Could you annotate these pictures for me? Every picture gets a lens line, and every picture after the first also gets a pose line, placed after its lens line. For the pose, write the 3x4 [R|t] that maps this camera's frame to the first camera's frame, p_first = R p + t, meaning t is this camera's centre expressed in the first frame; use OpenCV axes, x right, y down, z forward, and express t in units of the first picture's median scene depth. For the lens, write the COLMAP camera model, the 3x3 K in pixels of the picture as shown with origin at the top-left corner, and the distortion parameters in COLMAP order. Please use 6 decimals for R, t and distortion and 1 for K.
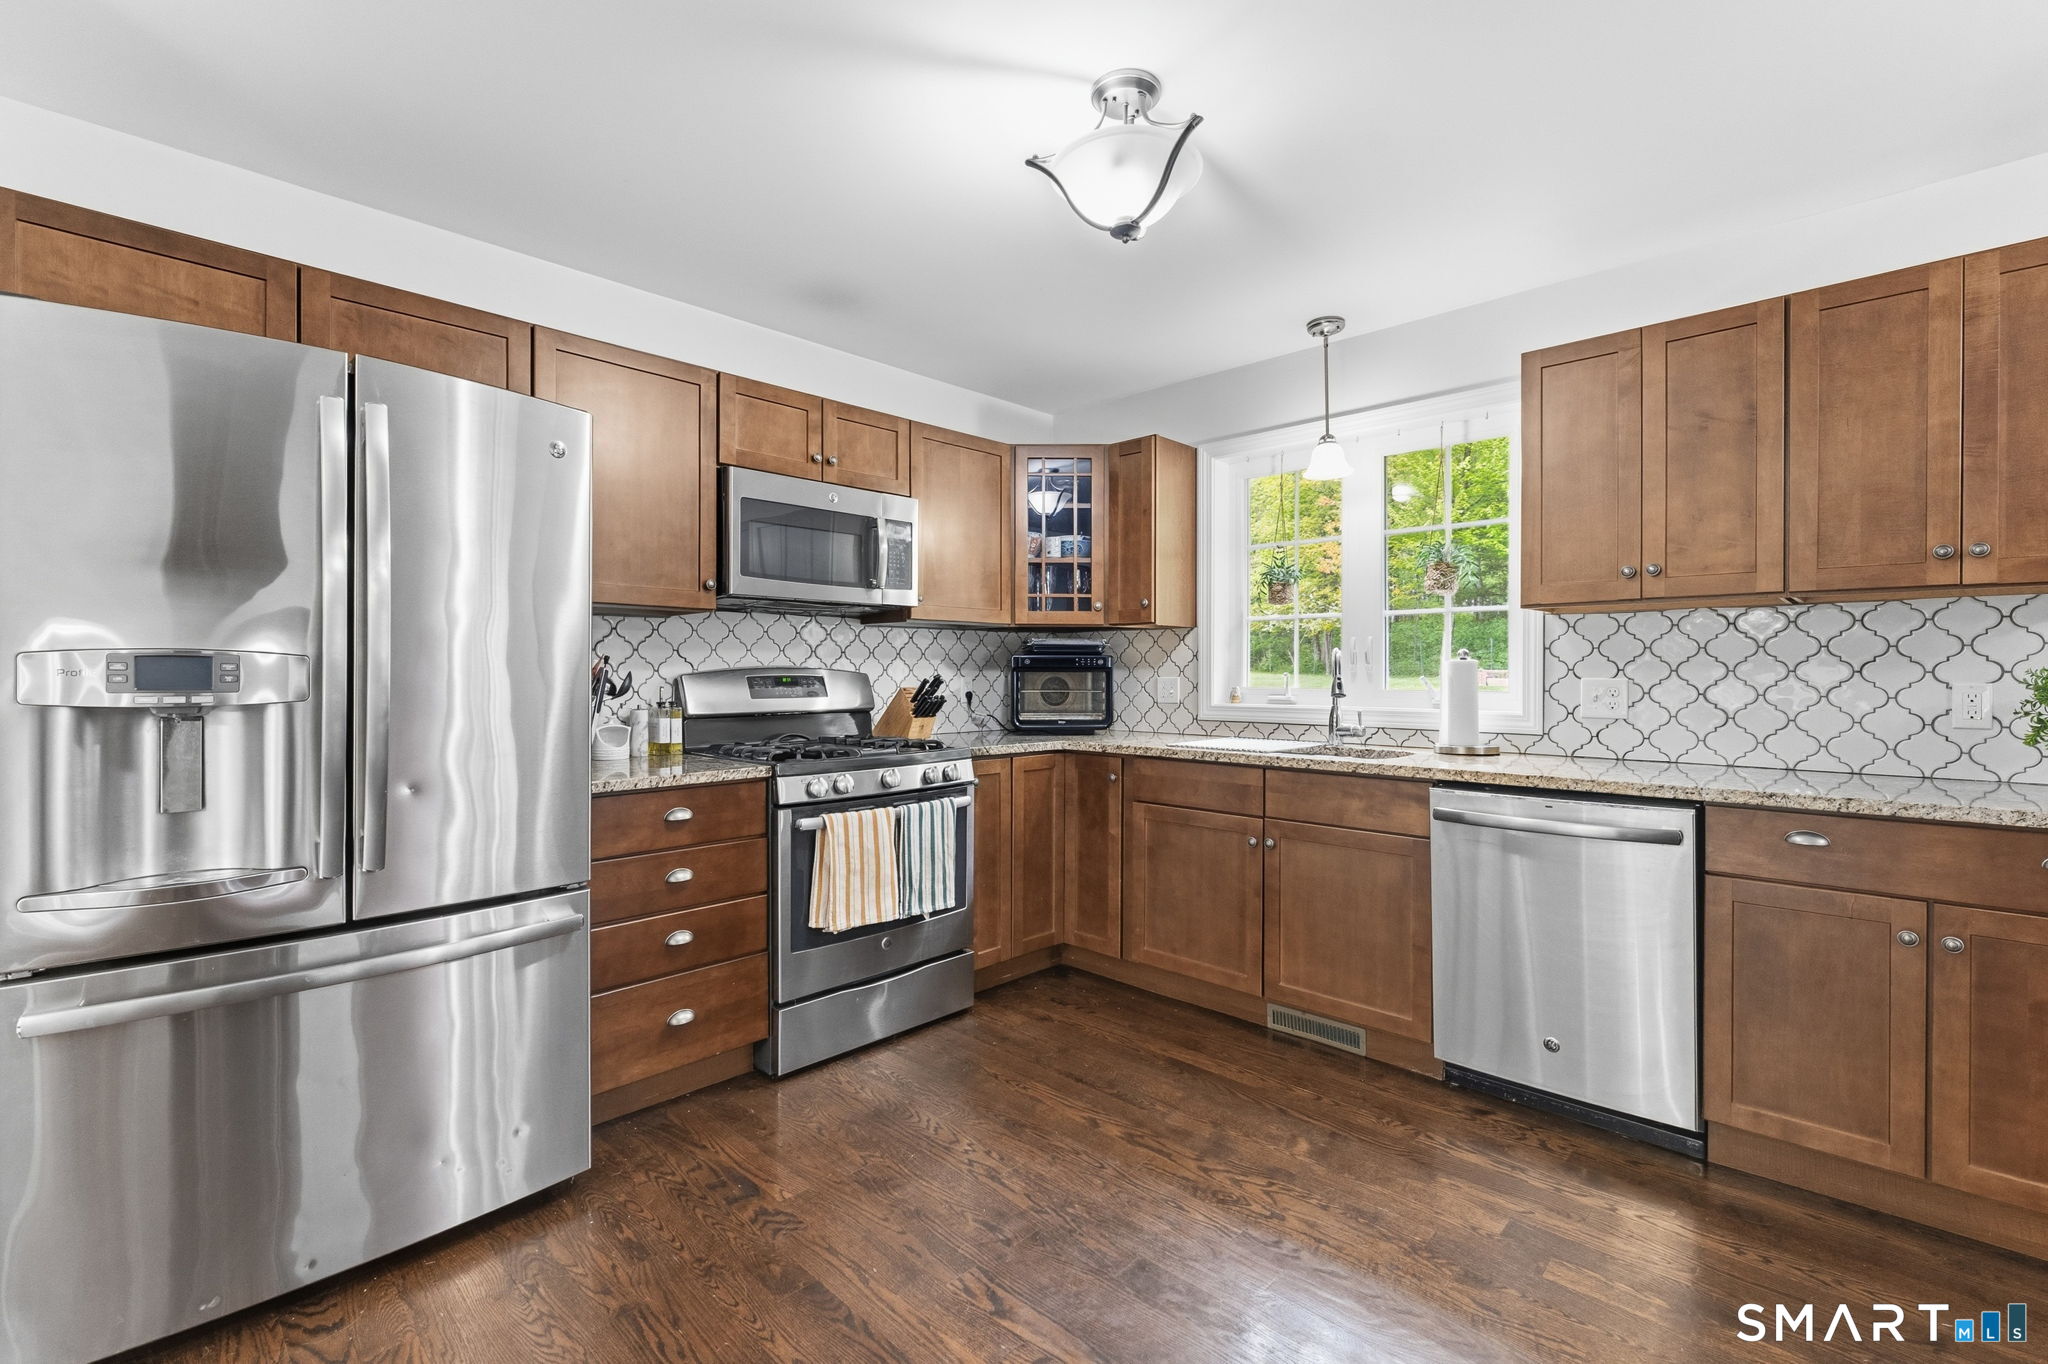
lens RADIAL K [[937.8, 0, 1023.6], [0, 937.8, 671.2], [0, 0, 1]] dist [0.001605, -0.000944]
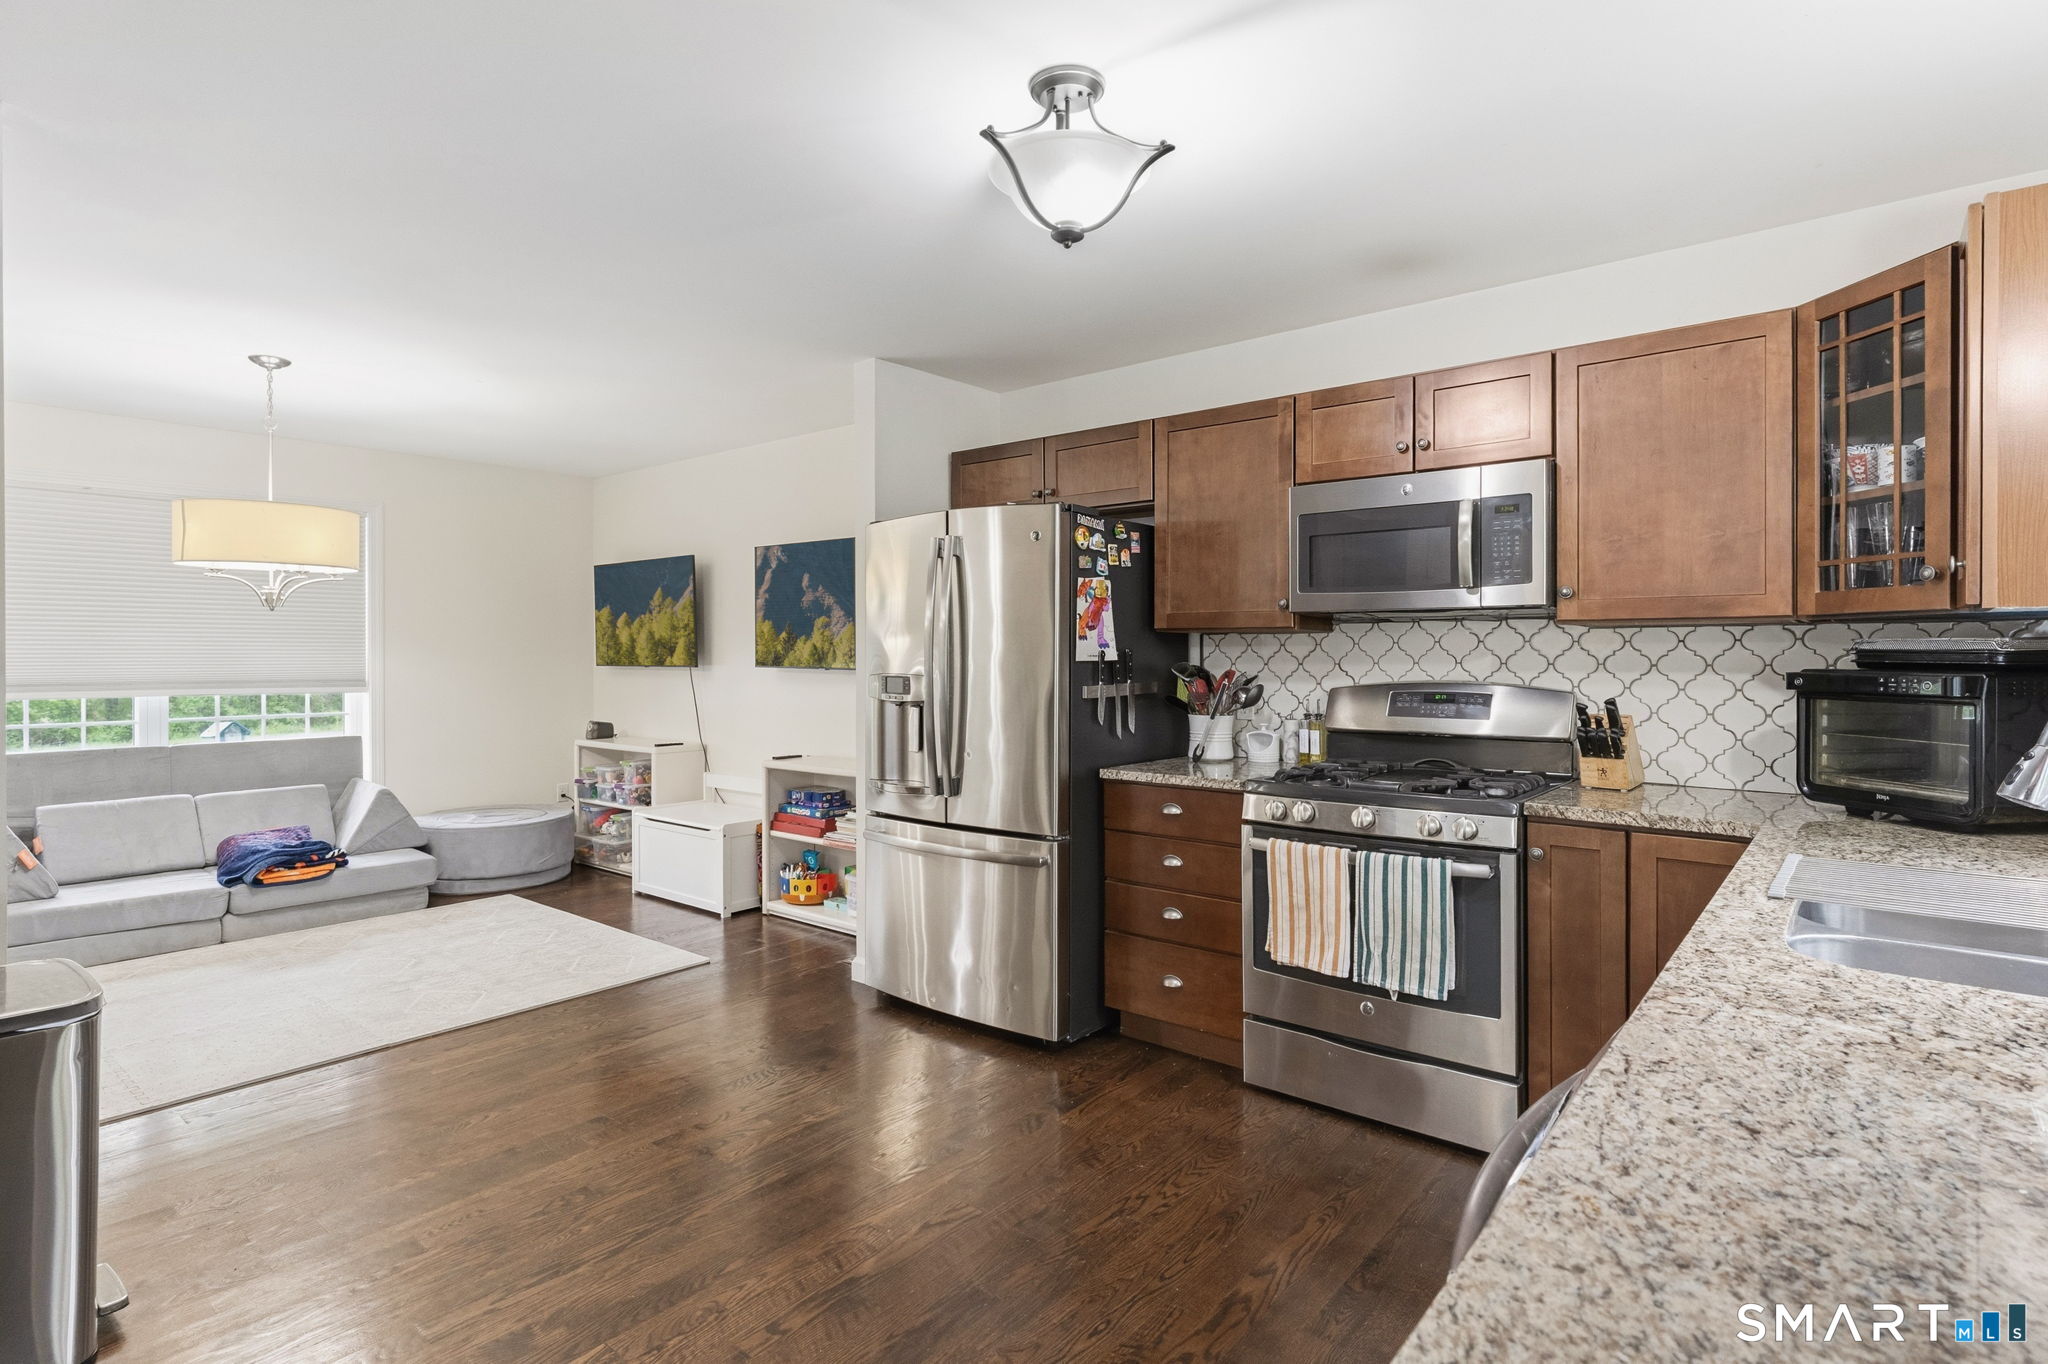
lens RADIAL K [[1037.2, 0, 1004.3], [0, 1037.2, 652.9], [0, 0, 1]] dist [-0.005693, 0.000253]
pose [[0.051231, 0.002022, -0.998685, 0.831212], [0.004871, 0.999986, 0.002275, -0.043273], [0.998675, -0.004981, 0.051220, 0.651748]]
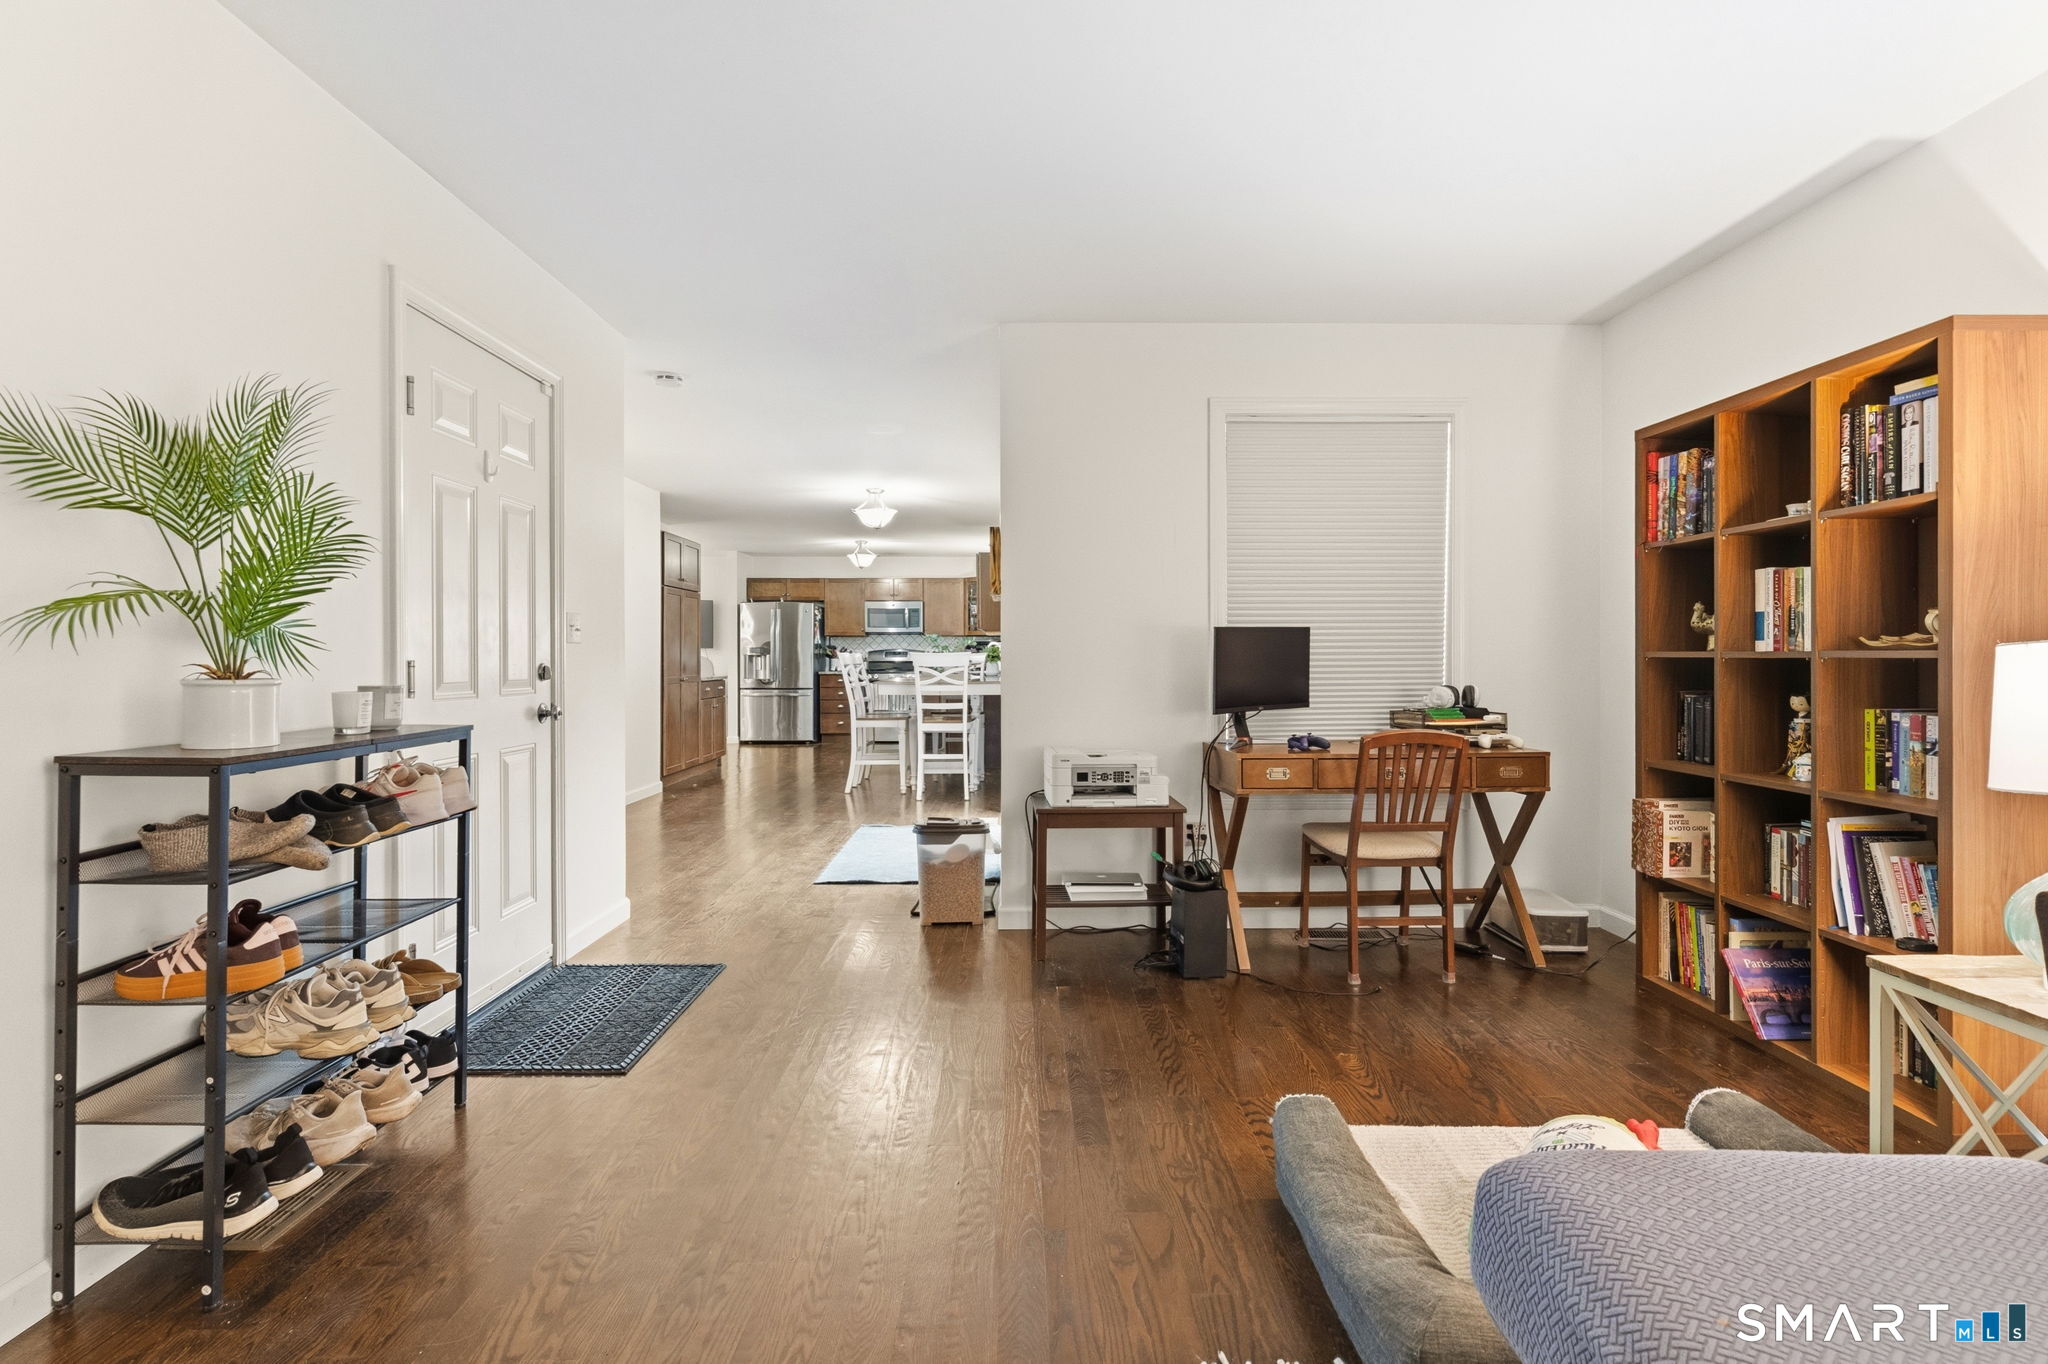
lens RADIAL K [[937.8, 0, 1002.8], [0, 937.8, 649.4], [0, 0, 1]] dist [0.001605, -0.000944]
pose [[0.692025, -0.003312, -0.721866, 3.294911], [0.002226, 0.999995, -0.002453, 0.009410], [0.721870, 0.000091, 0.692029, -1.545186]]
